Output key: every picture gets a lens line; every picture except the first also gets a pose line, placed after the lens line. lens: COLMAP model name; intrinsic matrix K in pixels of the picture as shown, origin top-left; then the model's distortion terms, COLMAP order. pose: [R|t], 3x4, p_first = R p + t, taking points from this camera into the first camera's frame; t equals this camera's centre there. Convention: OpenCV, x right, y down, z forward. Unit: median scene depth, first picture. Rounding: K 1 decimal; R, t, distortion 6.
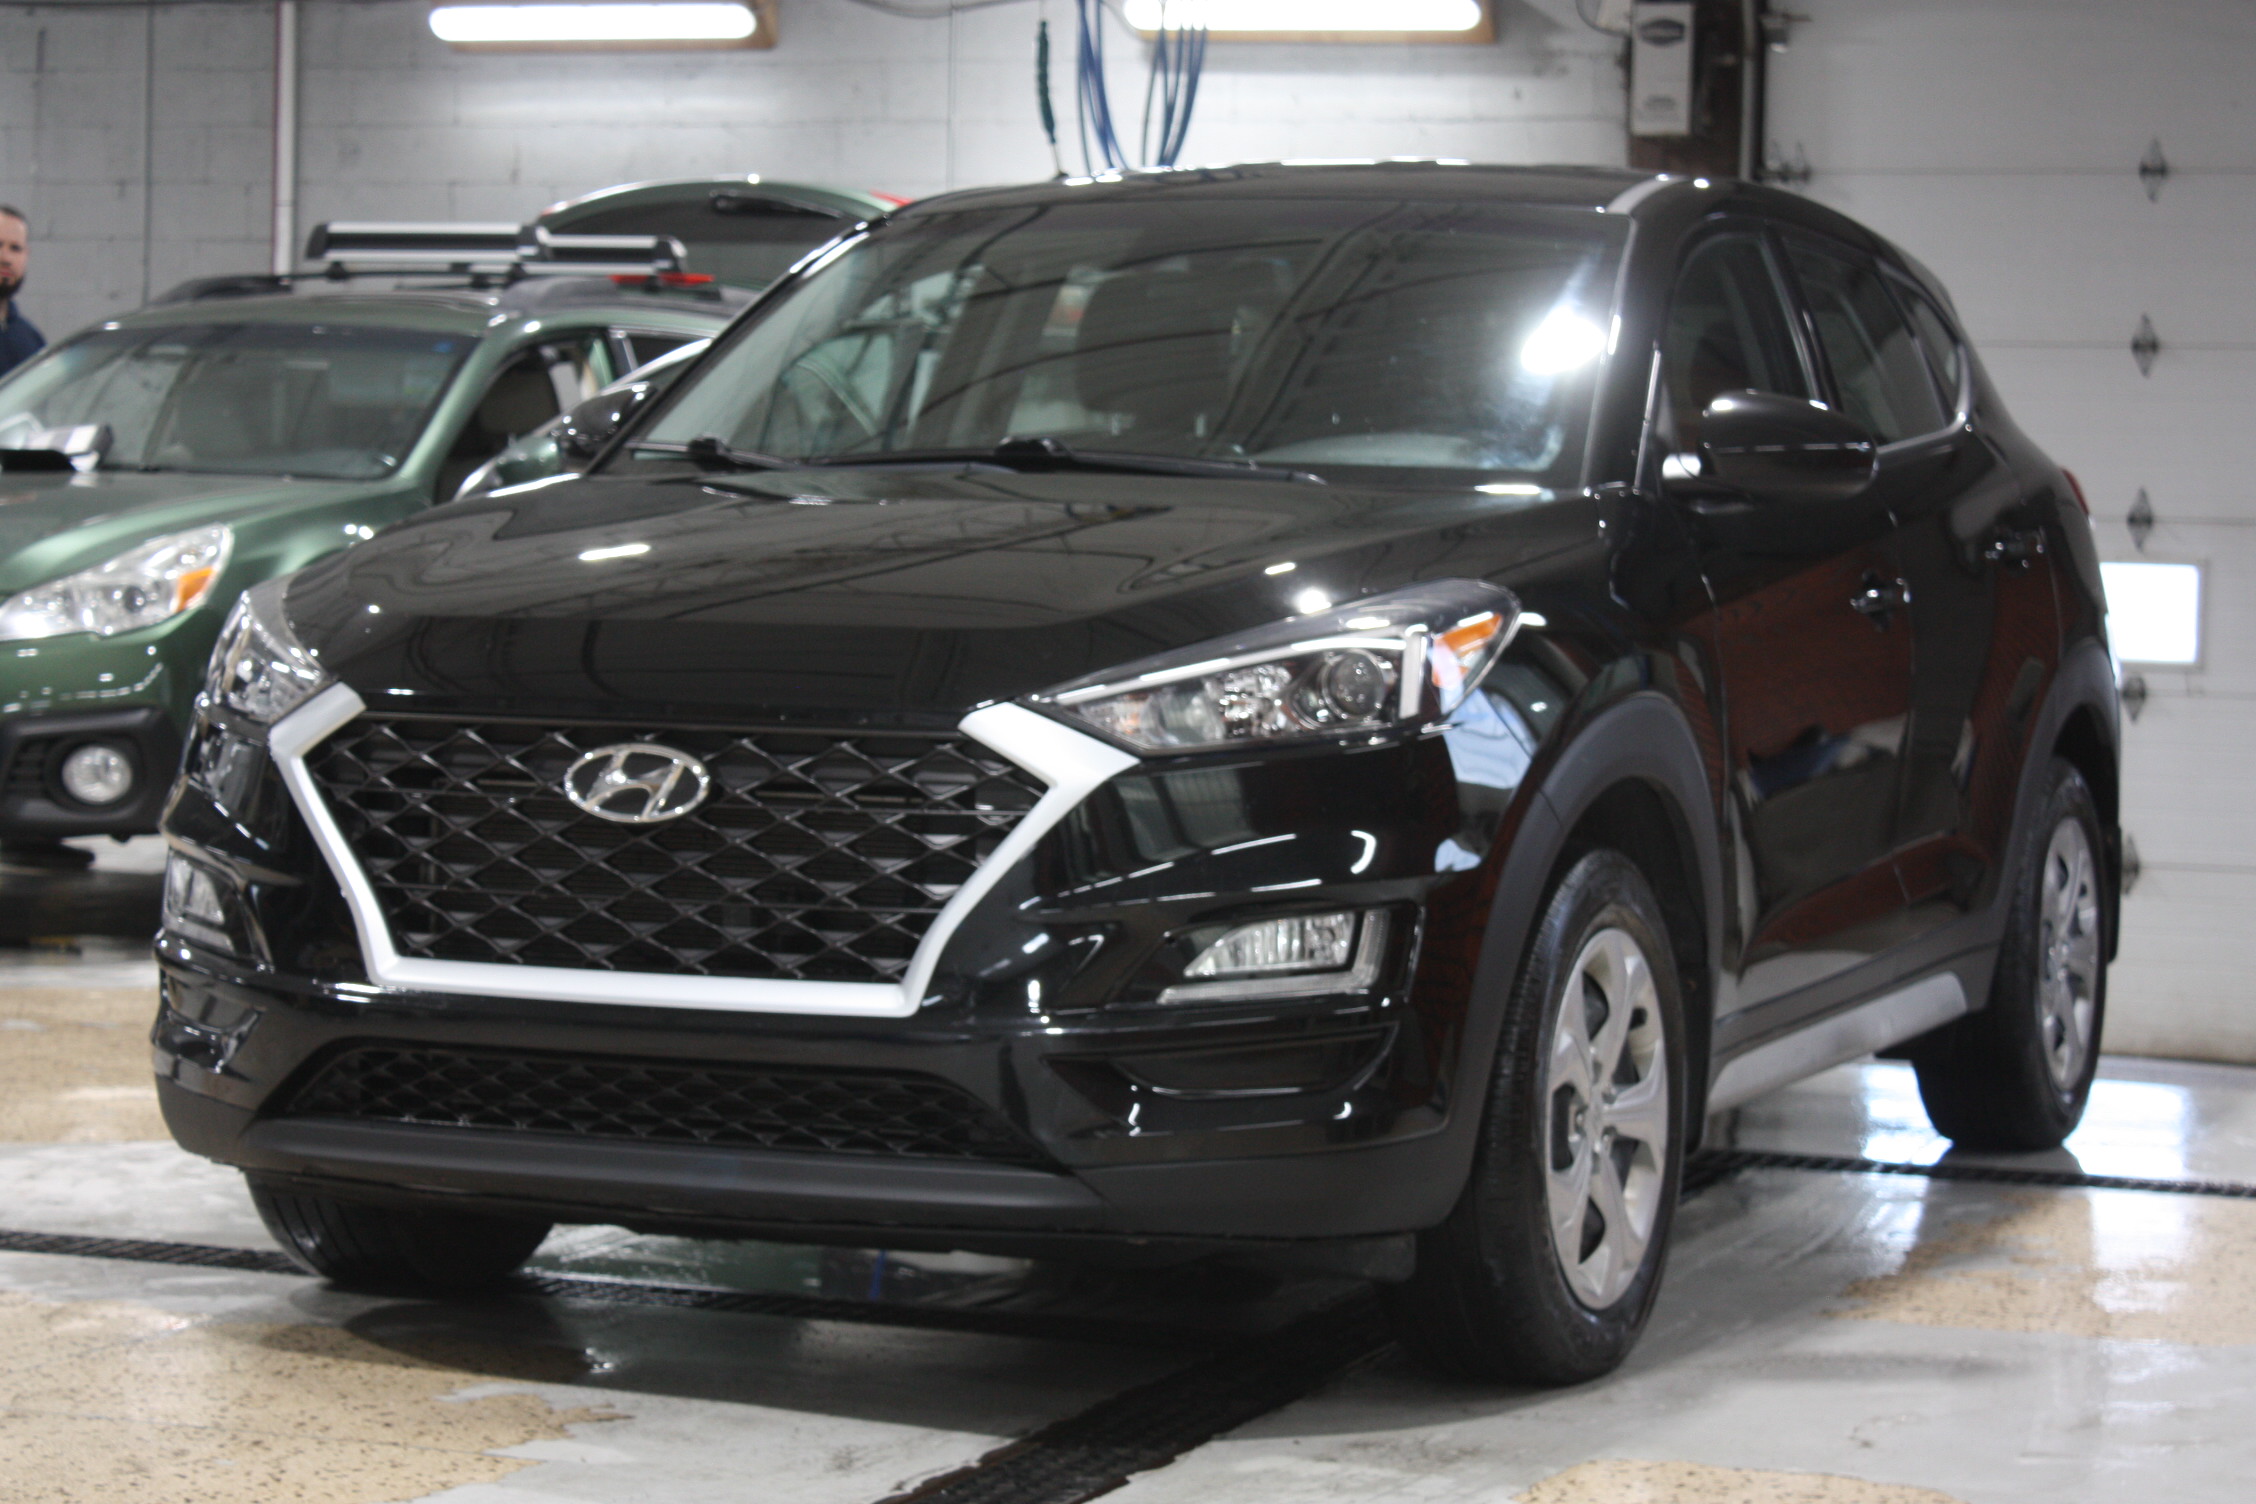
lens RADIAL K [[5063.3, 0, 1128.0], [0, 5063.3, 752.0], [0, 0, 1]] dist [0.091666, 0.994719]
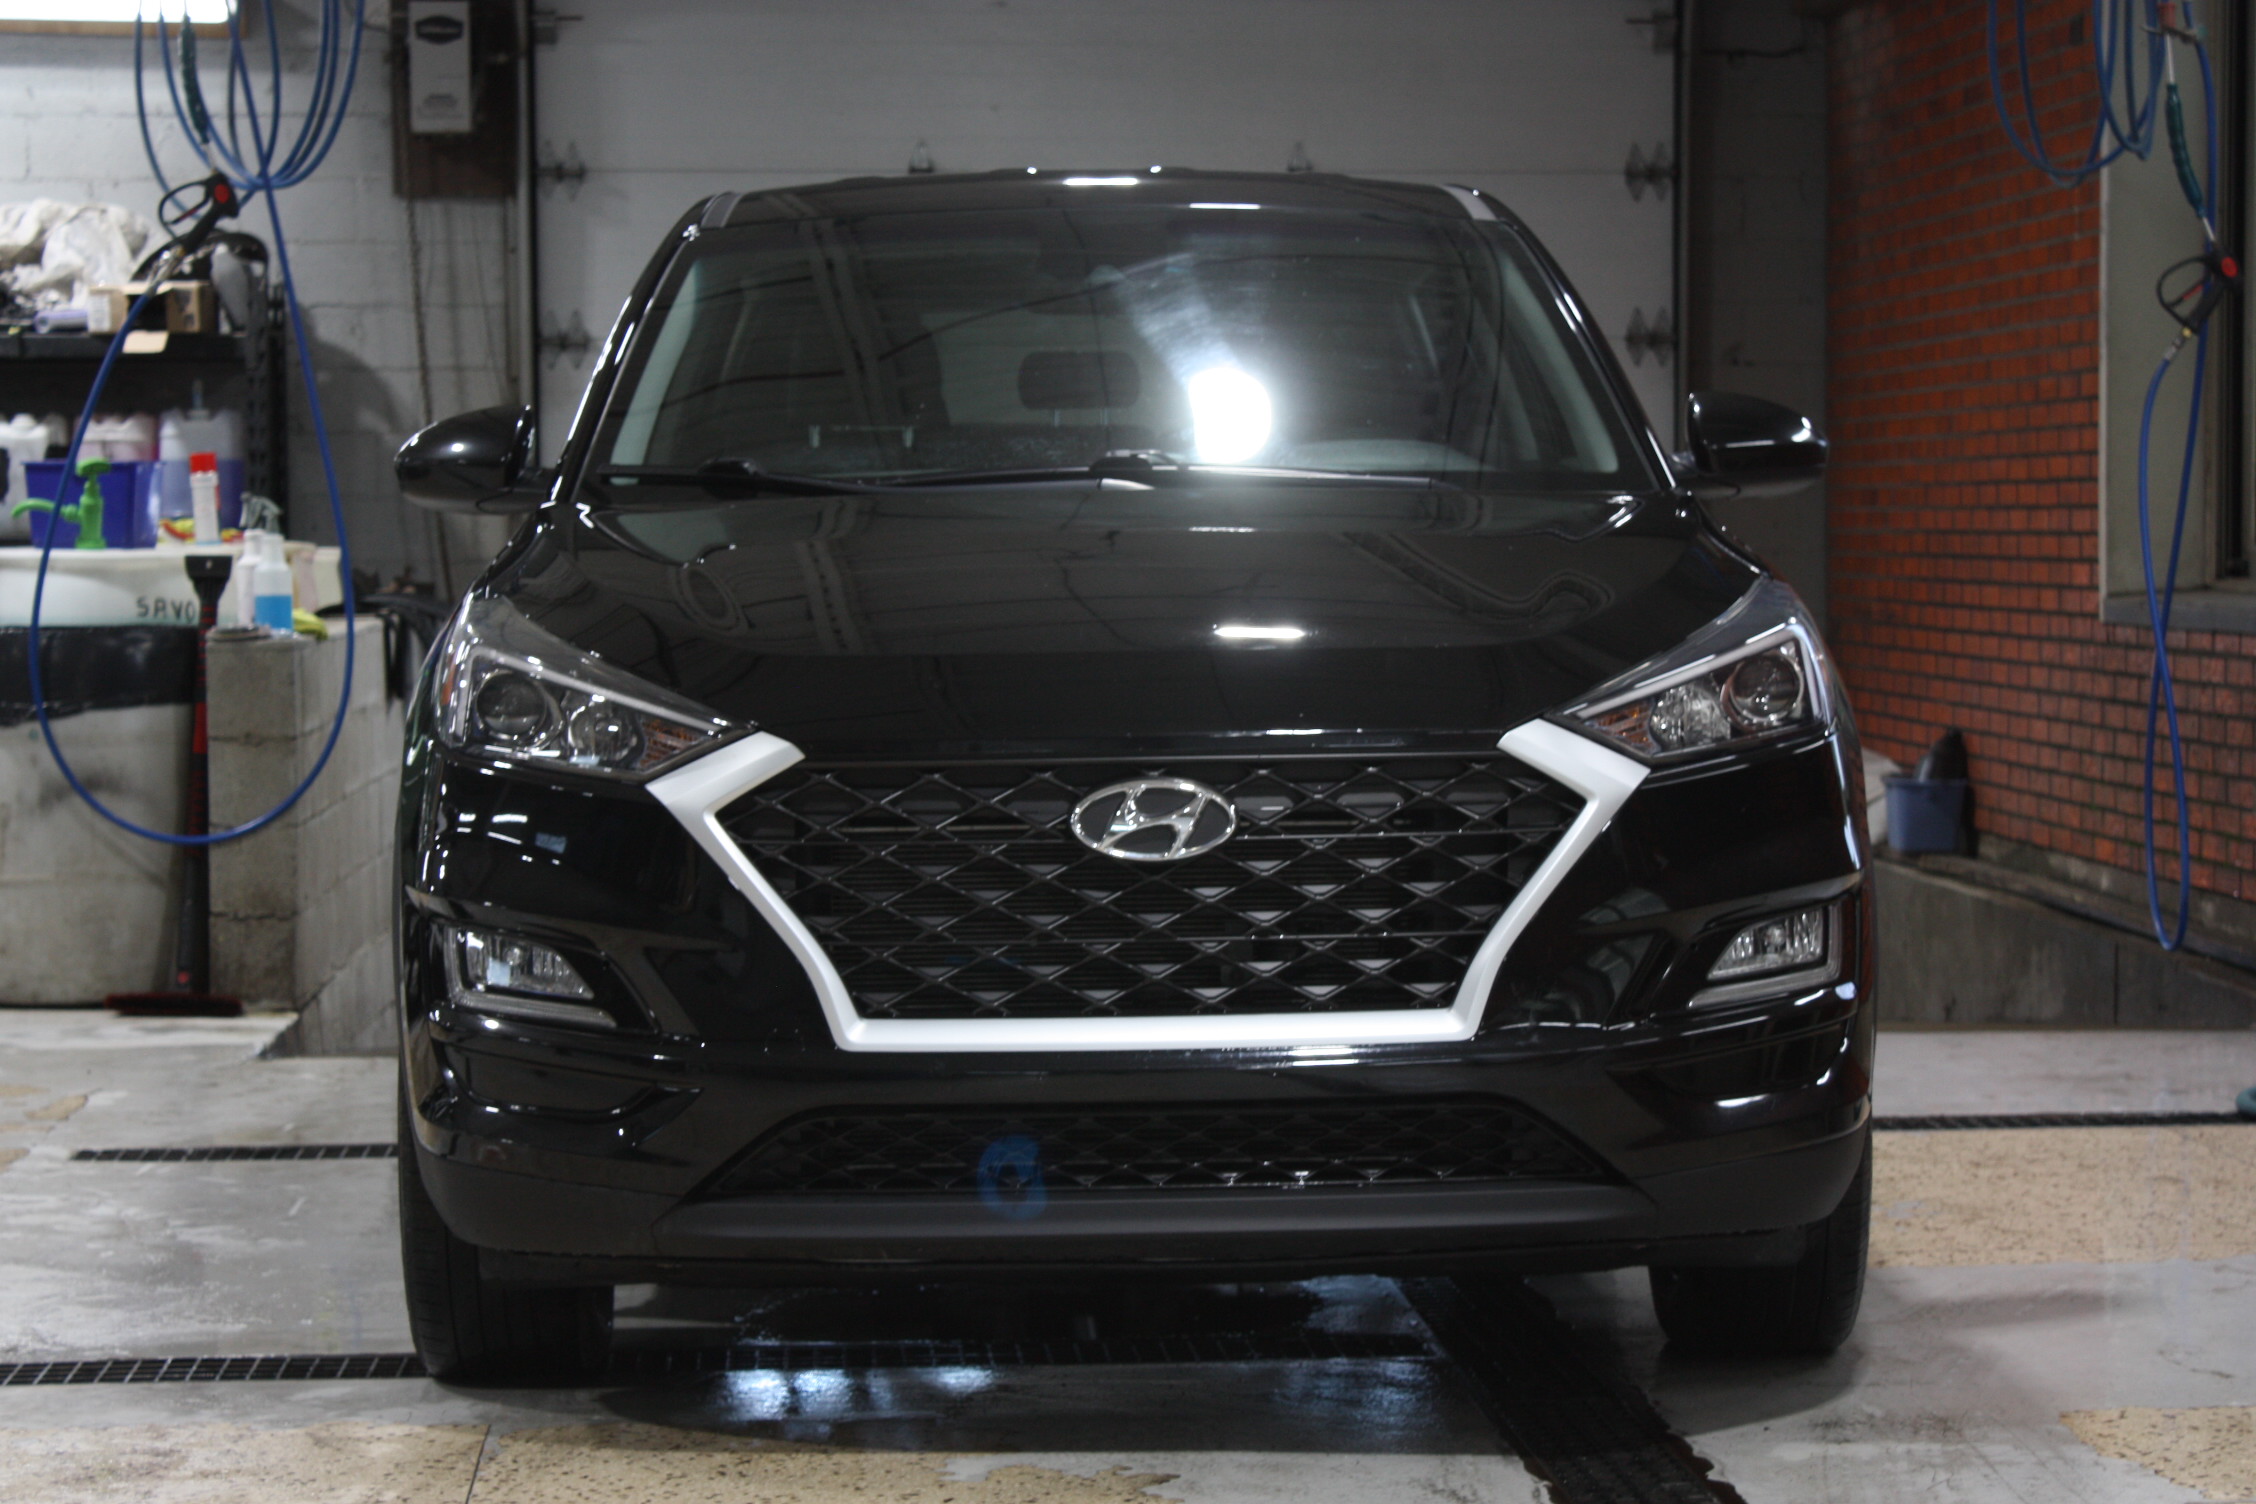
lens RADIAL K [[5111.9, 0, 1128.0], [0, 5111.9, 752.0], [0, 0, 1]] dist [-0.028060, -0.057645]
pose [[0.894249, -0.047929, 0.444997, -0.518550], [0.046882, 0.998811, 0.013366, -0.019539], [-0.445108, 0.008910, 0.895433, 0.124774]]
